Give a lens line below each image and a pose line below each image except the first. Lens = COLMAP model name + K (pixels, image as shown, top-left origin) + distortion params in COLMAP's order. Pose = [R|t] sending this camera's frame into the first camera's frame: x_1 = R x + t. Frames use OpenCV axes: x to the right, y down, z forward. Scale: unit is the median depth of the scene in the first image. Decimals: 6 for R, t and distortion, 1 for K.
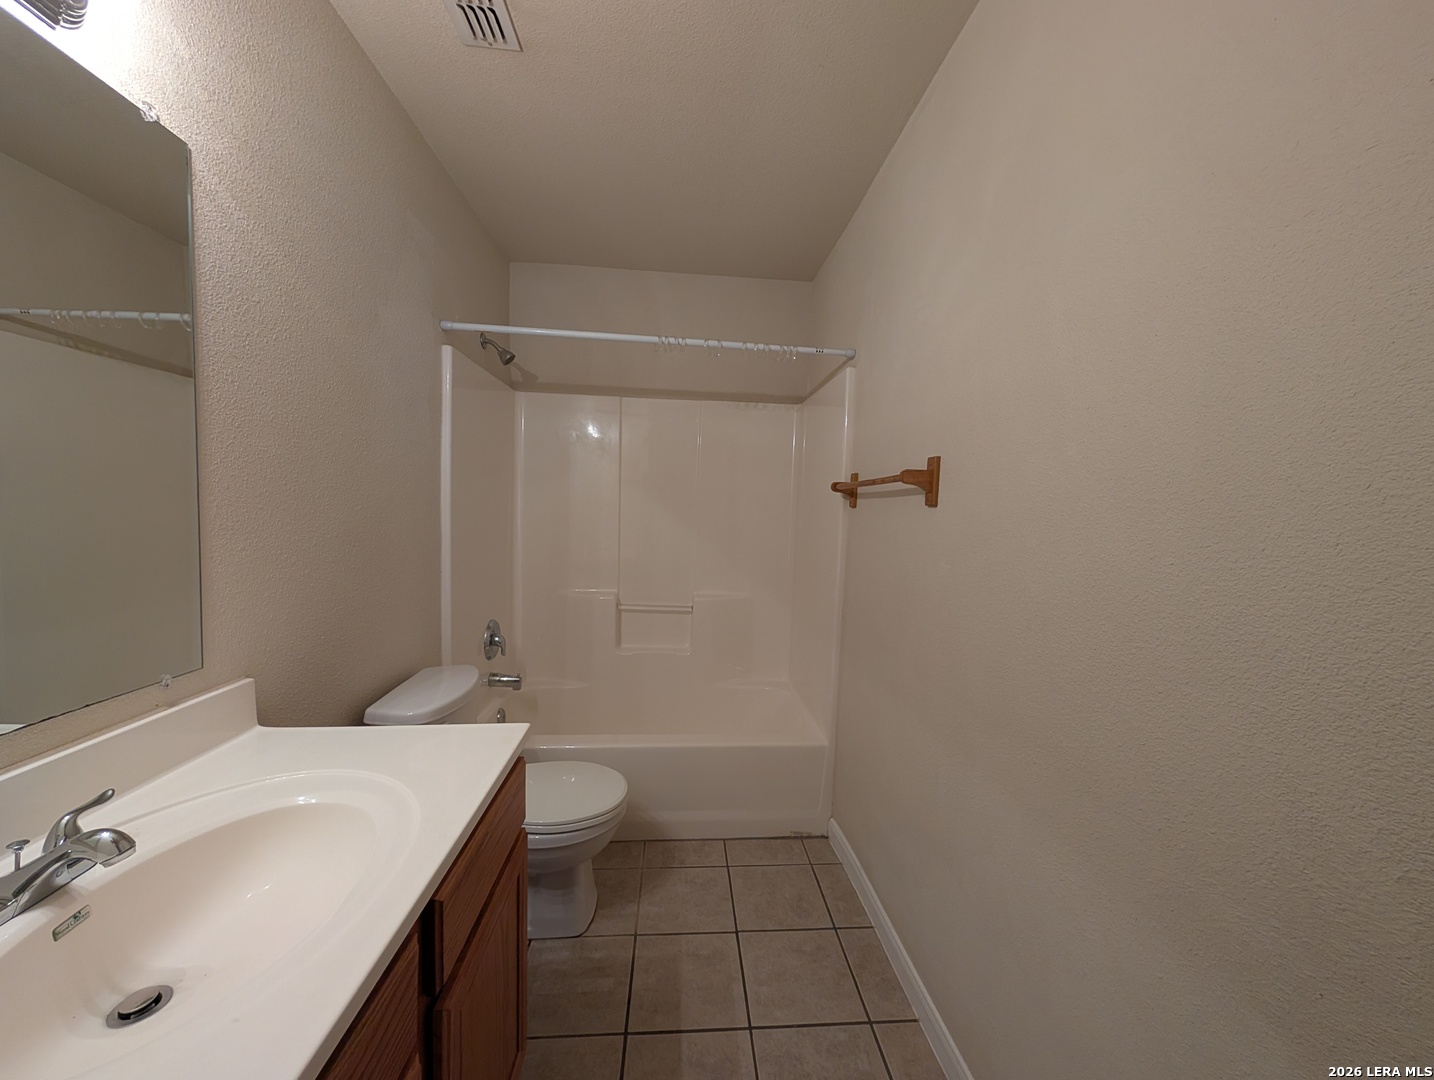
lens RADIAL K [[539.4, 0, 711.2], [0, 539.4, 542.8], [0, 0, 1]] dist [-0.001679, 0.000511]
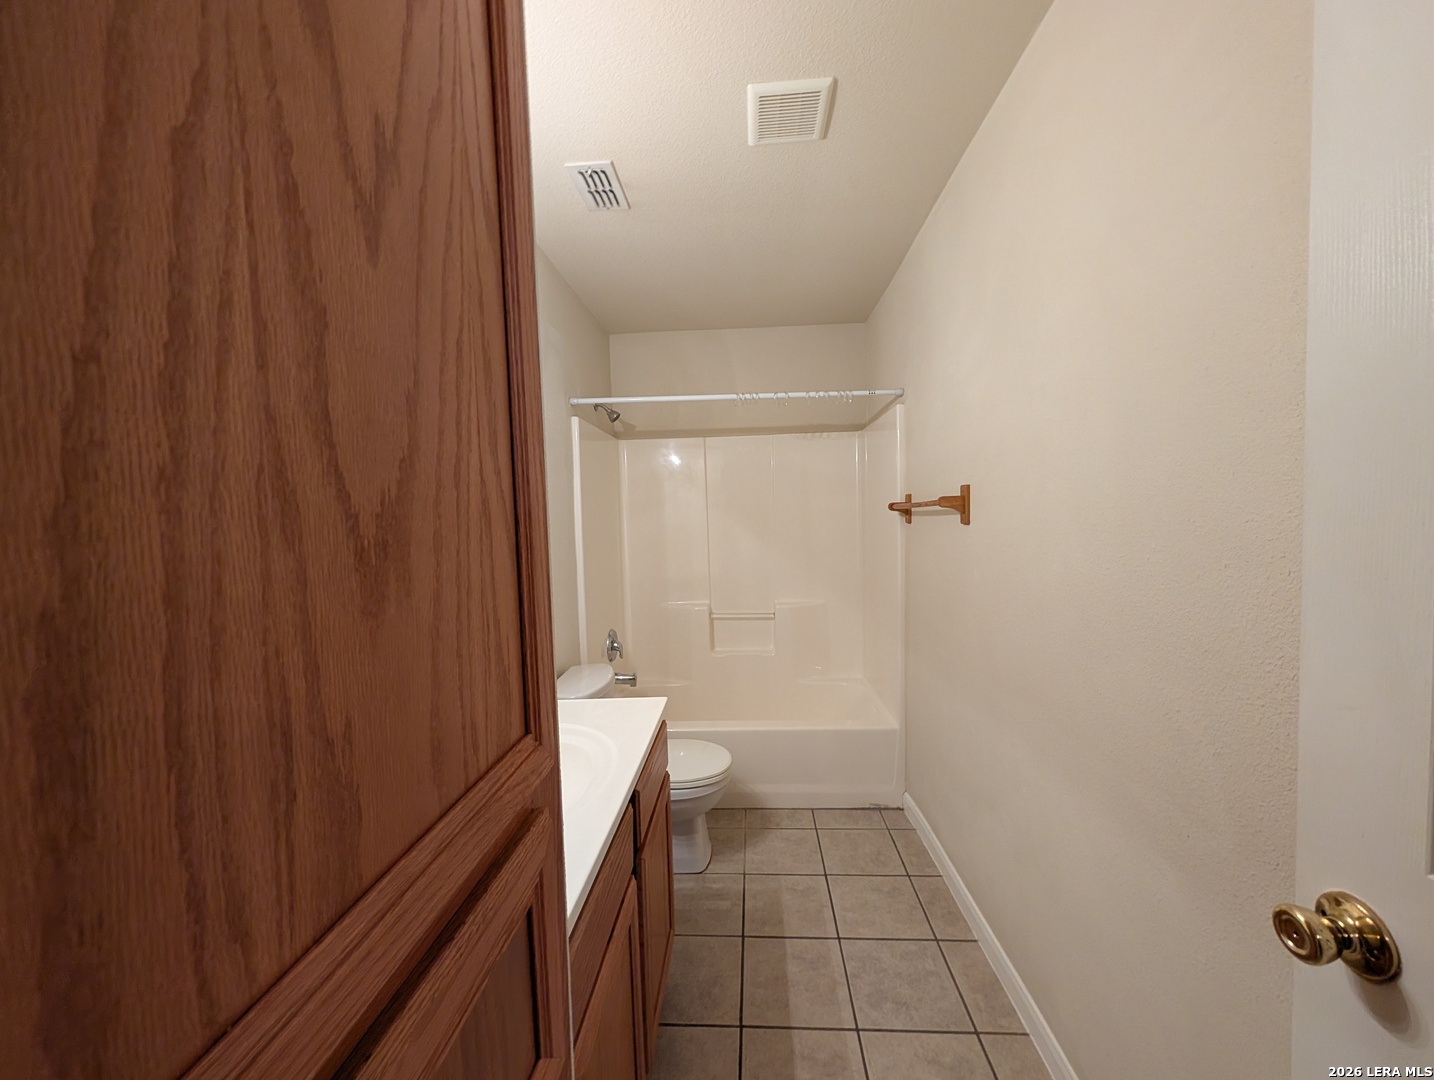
lens RADIAL K [[539.4, 0, 715.6], [0, 539.4, 539.1], [0, 0, 1]] dist [-0.001679, 0.000511]
pose [[0.990143, -0.051528, -0.130239, -0.001337], [0.048280, 0.998442, -0.027979, -0.019075], [0.131477, 0.021416, 0.991088, -0.220374]]
